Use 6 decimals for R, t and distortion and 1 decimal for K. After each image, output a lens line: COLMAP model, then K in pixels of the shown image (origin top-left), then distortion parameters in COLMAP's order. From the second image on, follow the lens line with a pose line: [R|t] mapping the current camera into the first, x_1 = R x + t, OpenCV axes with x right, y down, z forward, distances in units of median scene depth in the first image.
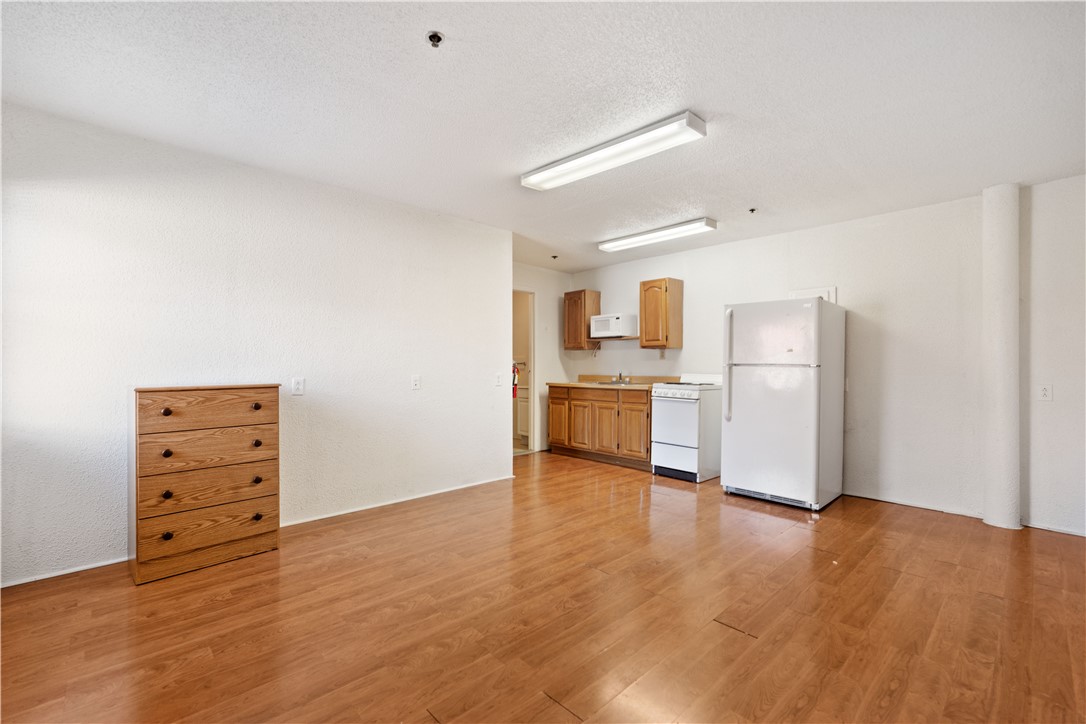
lens RADIAL K [[455.8, 0, 543.0], [0, 455.8, 362.0], [0, 0, 1]] dist [0.000630, 0.000006]
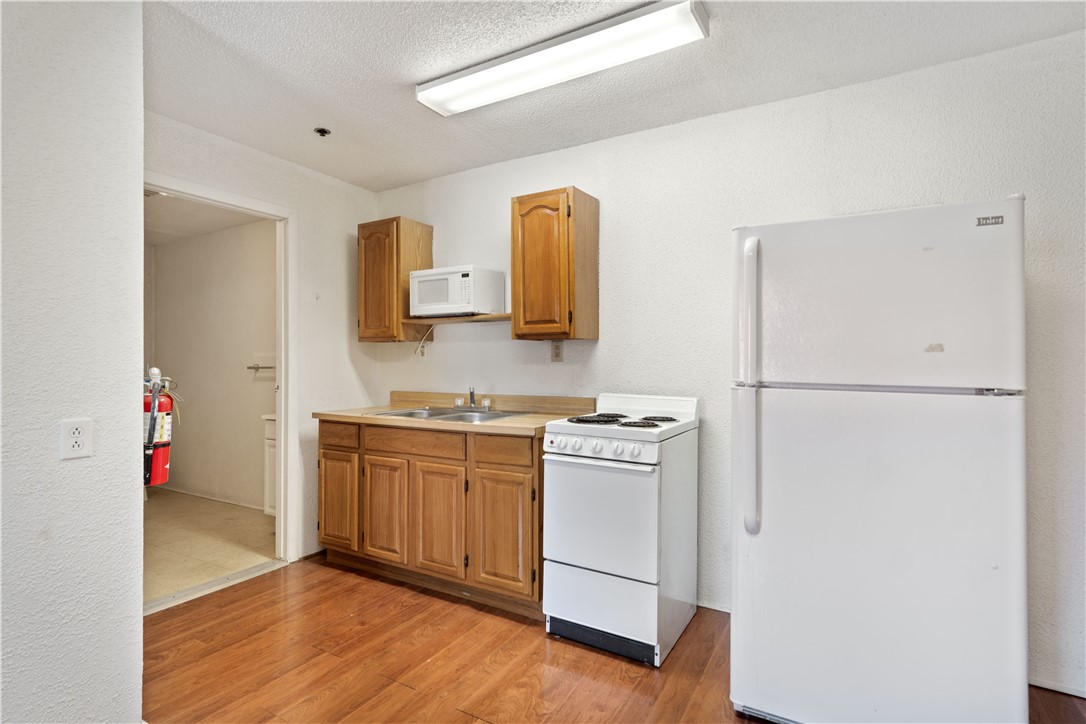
lens RADIAL K [[543.8, 0, 543.0], [0, 543.8, 362.0], [0, 0, 1]] dist [-0.000213, 0.000049]
pose [[0.958612, -0.006904, 0.284633, 0.083588], [0.003128, 0.999901, 0.013721, -0.014215], [-0.284699, -0.012263, 0.958538, 0.455449]]
